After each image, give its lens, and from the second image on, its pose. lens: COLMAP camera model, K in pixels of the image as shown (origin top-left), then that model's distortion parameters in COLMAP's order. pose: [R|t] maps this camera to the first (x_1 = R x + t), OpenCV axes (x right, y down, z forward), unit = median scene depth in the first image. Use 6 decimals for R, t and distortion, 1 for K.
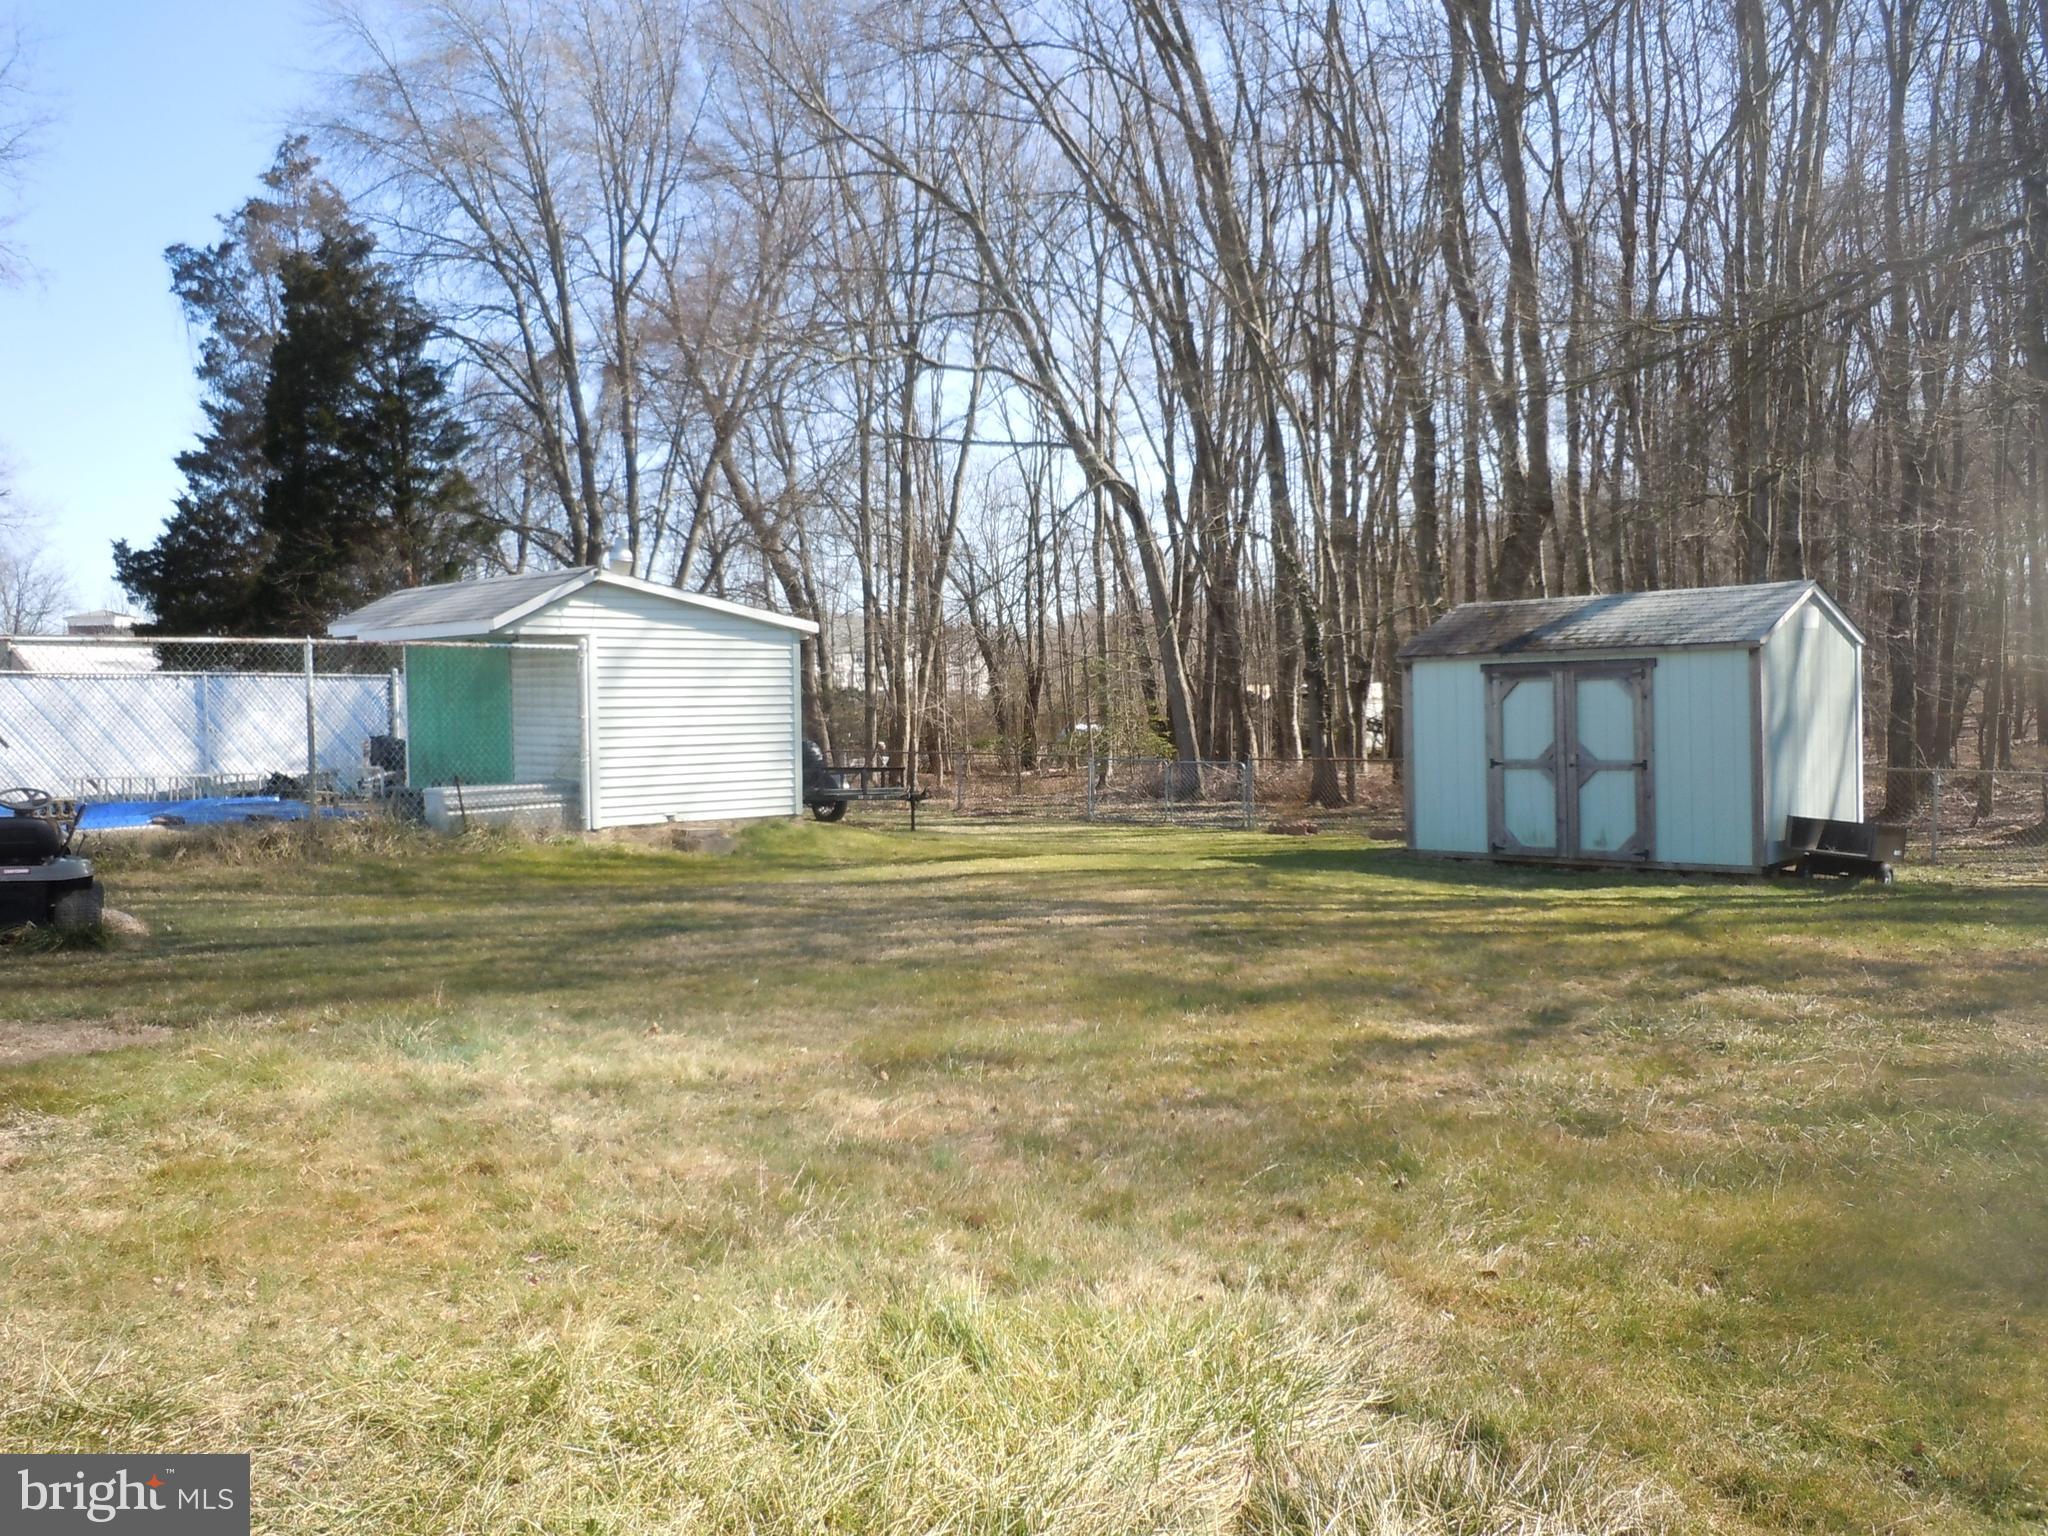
lens RADIAL K [[1693.6, 0, 1036.7], [0, 1693.6, 773.5], [0, 0, 1]] dist [0.015330, -0.072316]
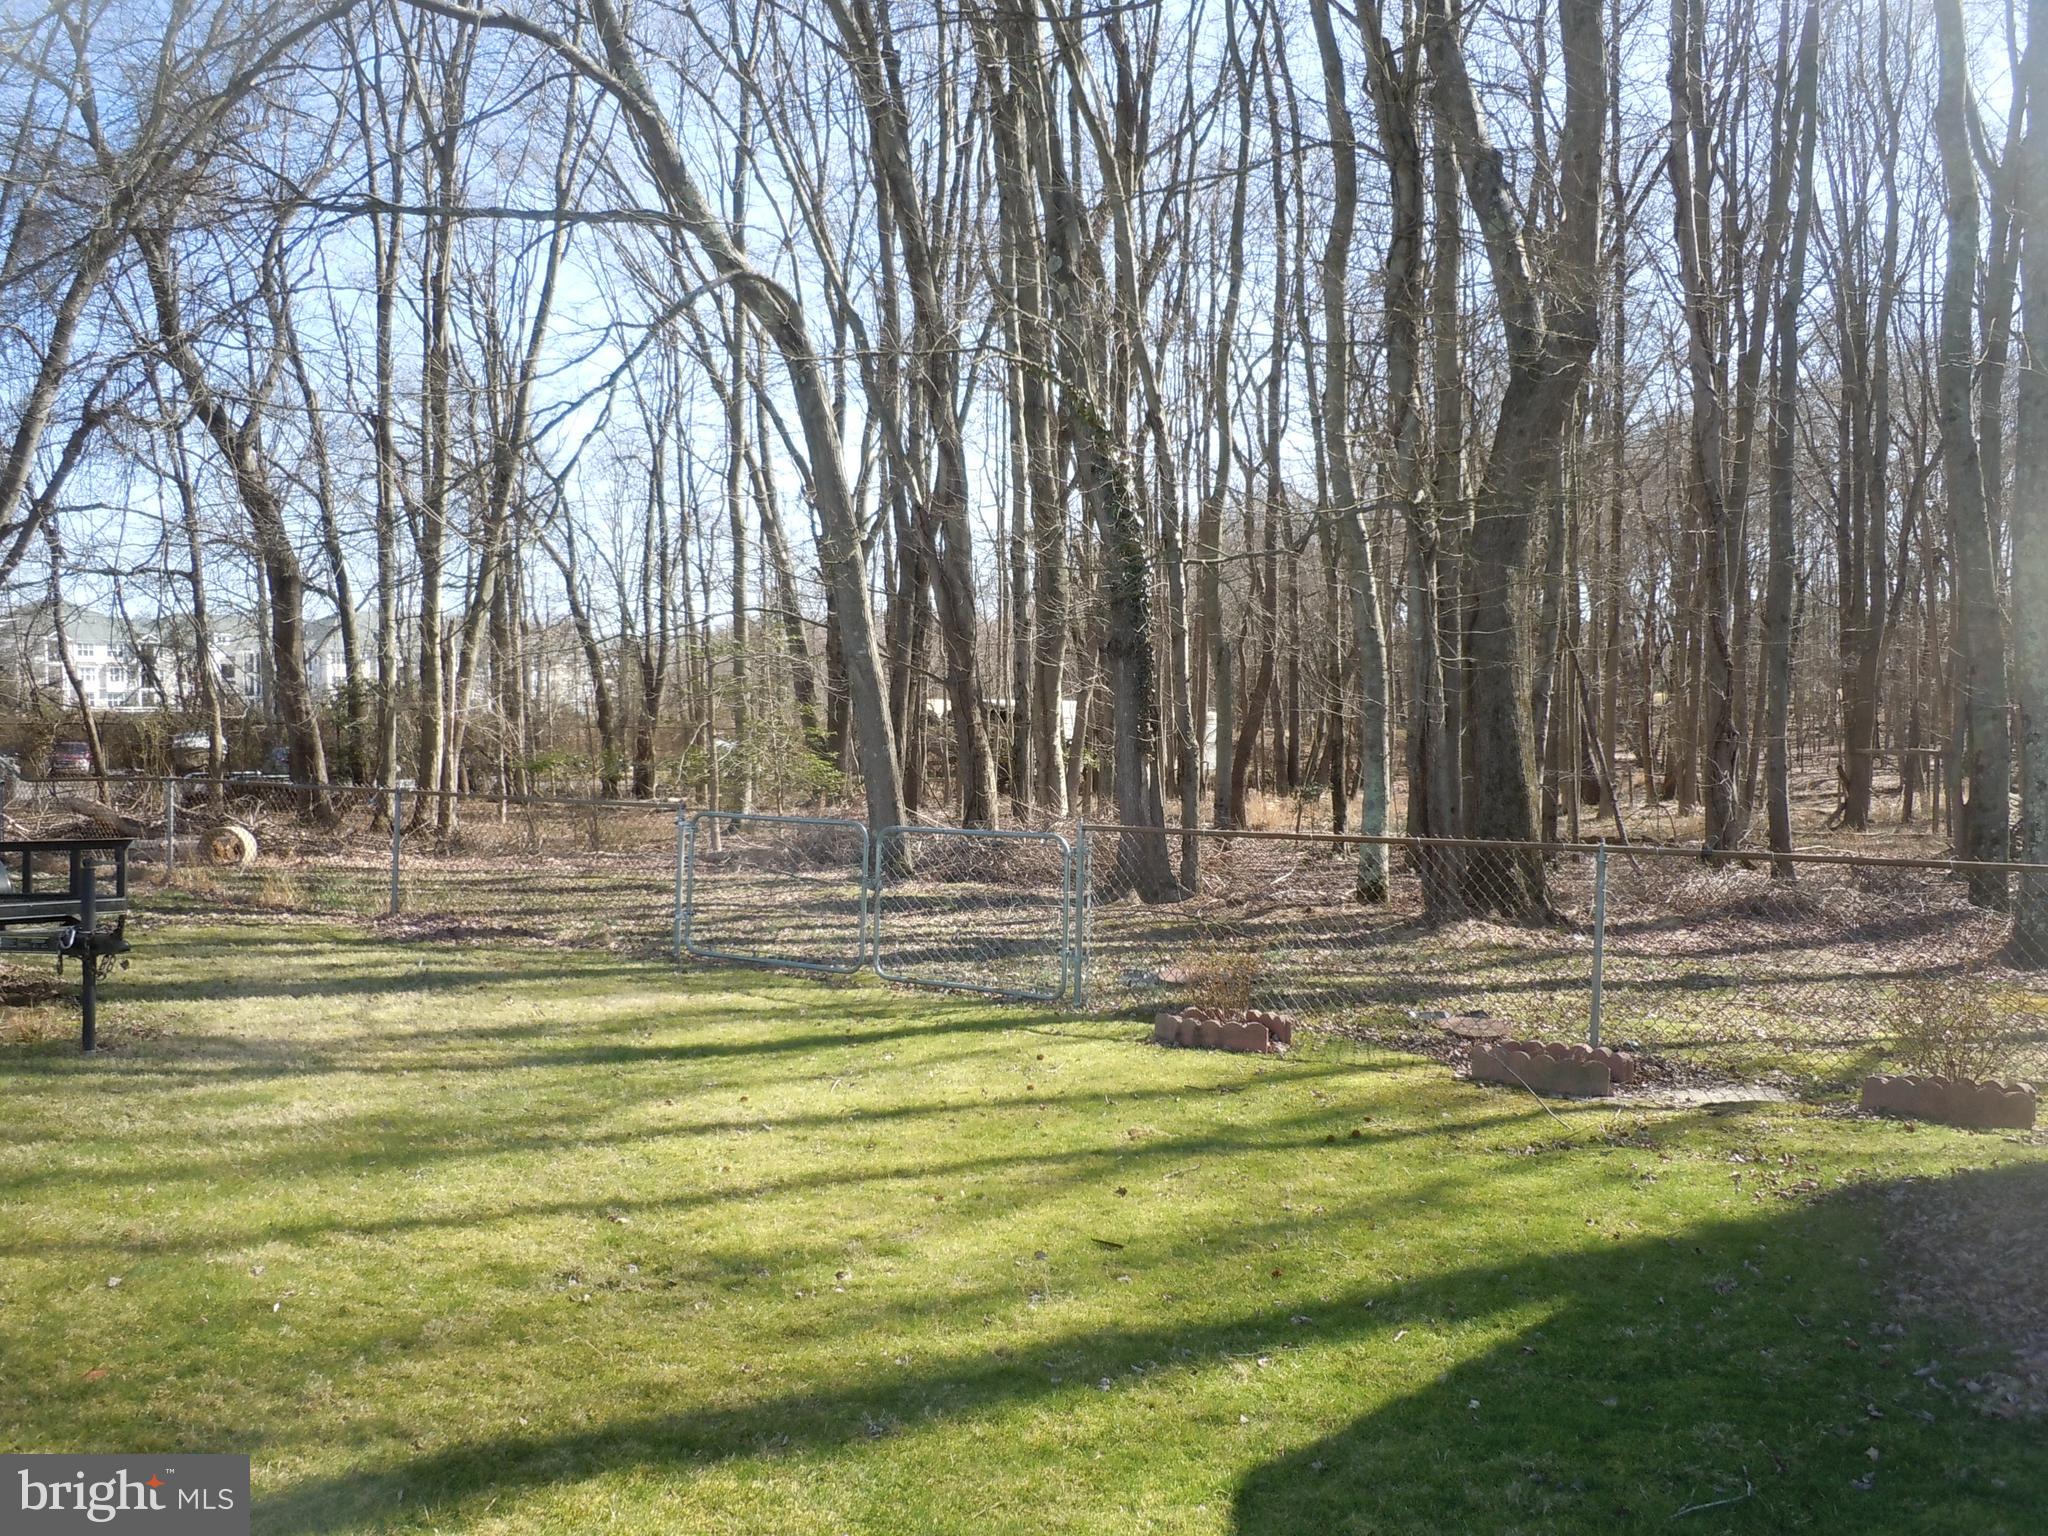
lens RADIAL K [[1693.6, 0, 1016.3], [0, 1693.6, 761.1], [0, 0, 1]] dist [0.015330, -0.072316]
pose [[0.981119, 0.016200, 0.192727, 0.051352], [-0.012626, 0.999725, -0.019757, -0.022689], [-0.192994, 0.016950, 0.981054, 0.889374]]
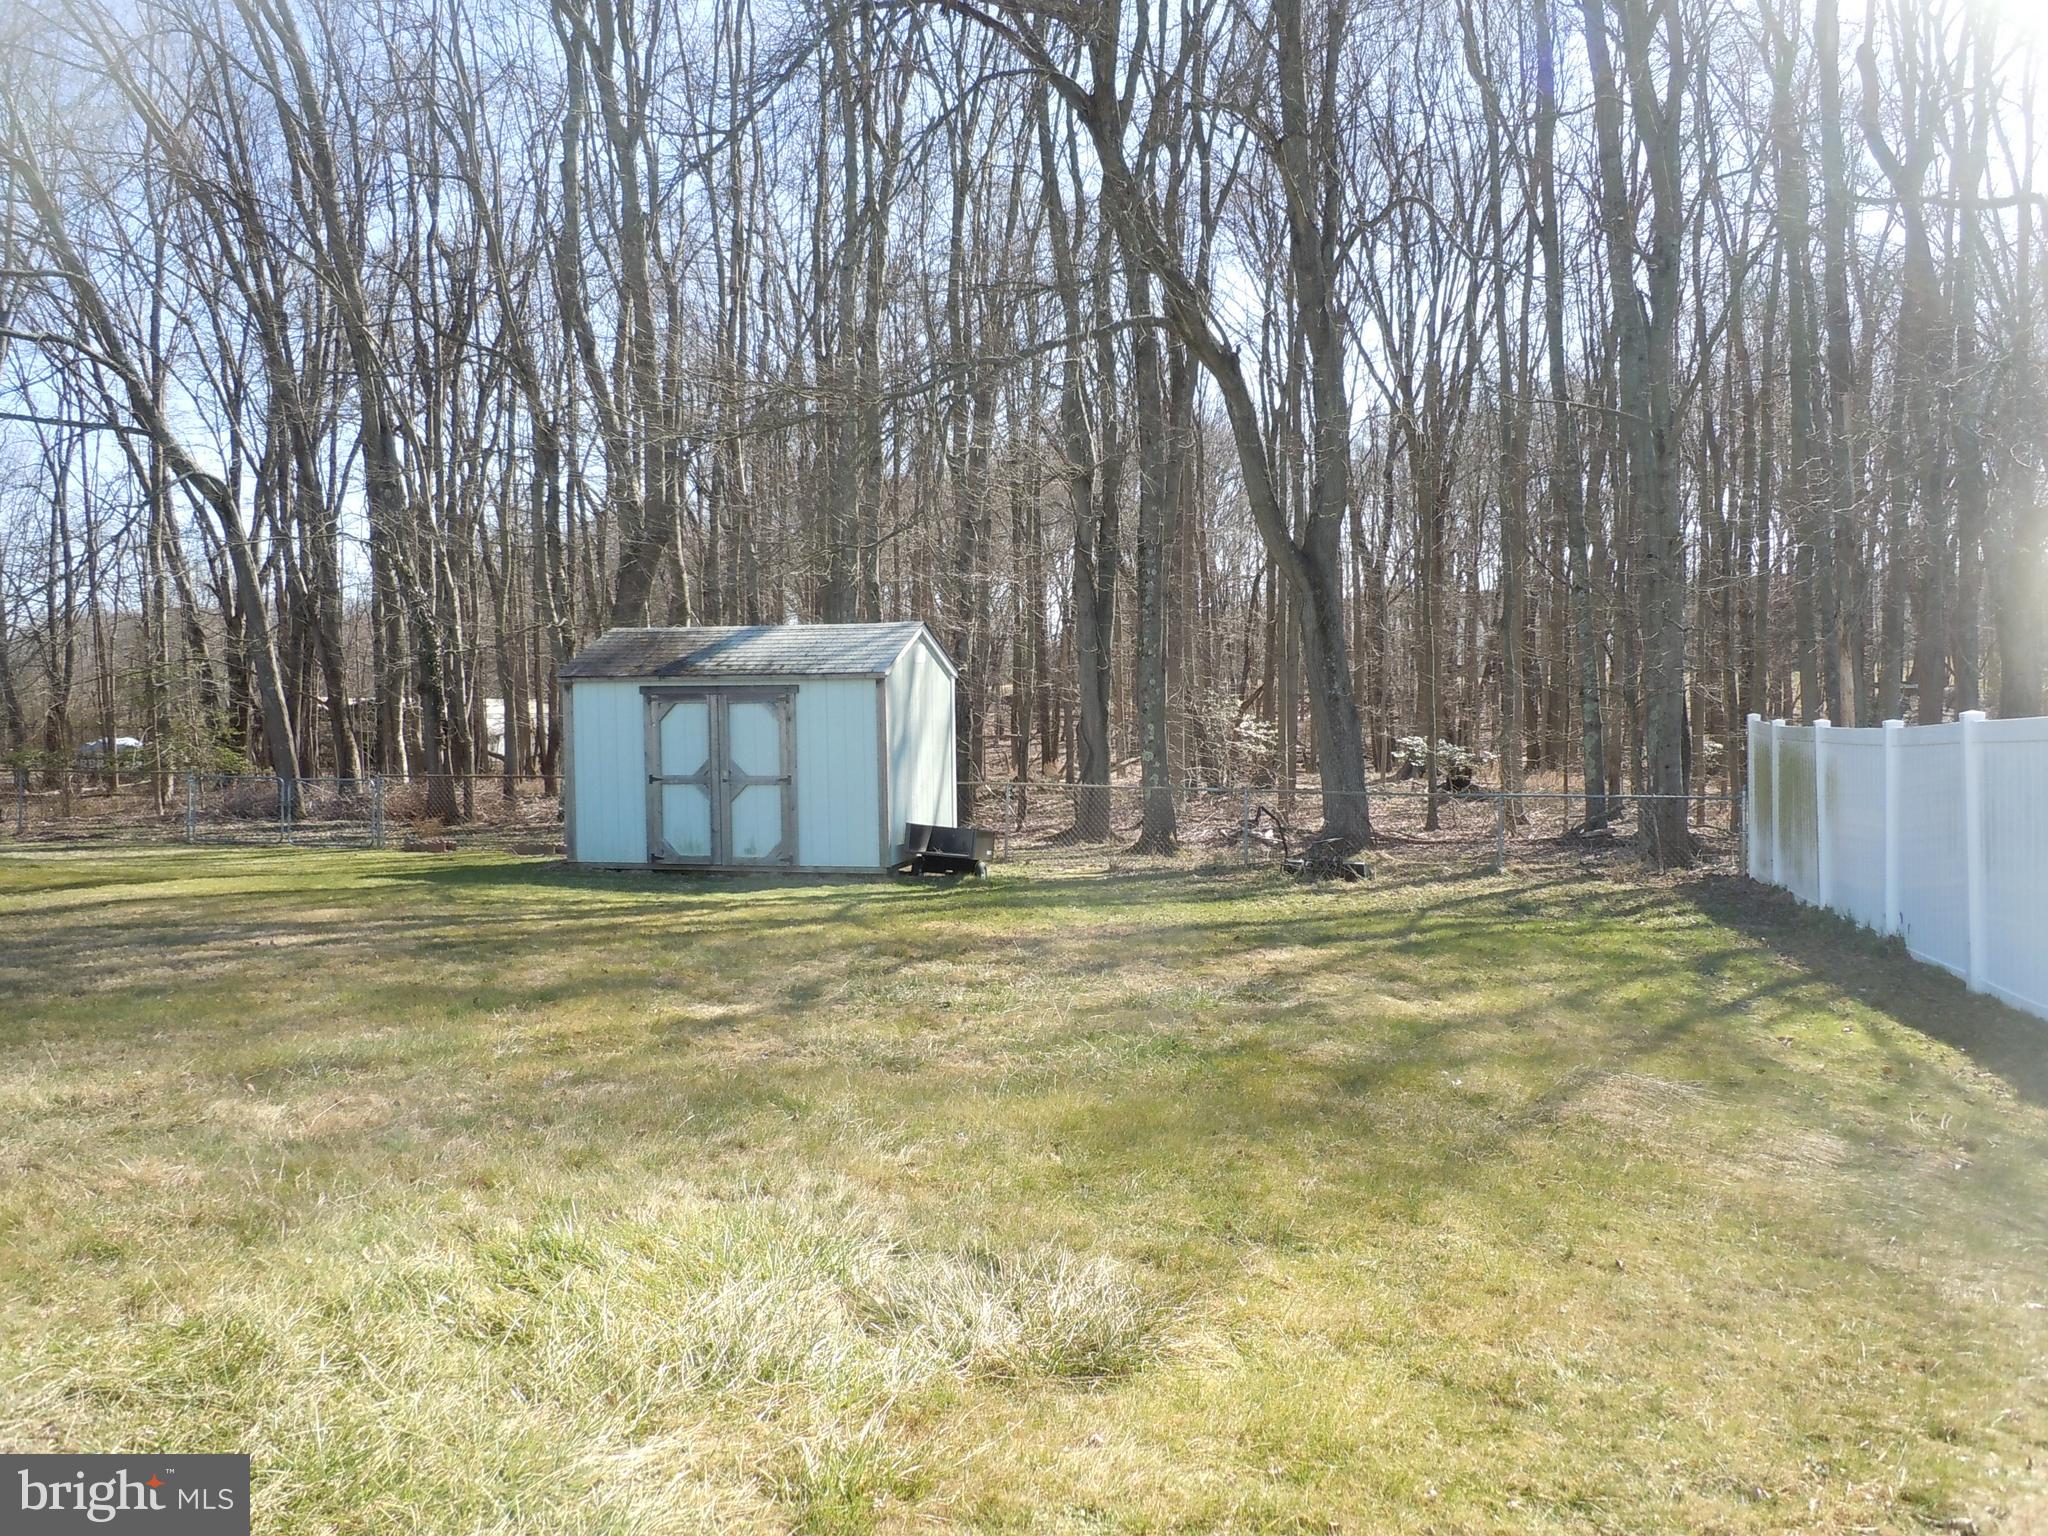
lens RADIAL K [[1693.6, 0, 1028.2], [0, 1693.6, 770.8], [0, 0, 1]] dist [0.015330, -0.072316]
pose [[0.858545, -0.001149, 0.512737, -0.078104], [0.006851, 0.999934, -0.009232, 0.000259], [-0.512693, 0.011439, 0.858496, -0.043526]]
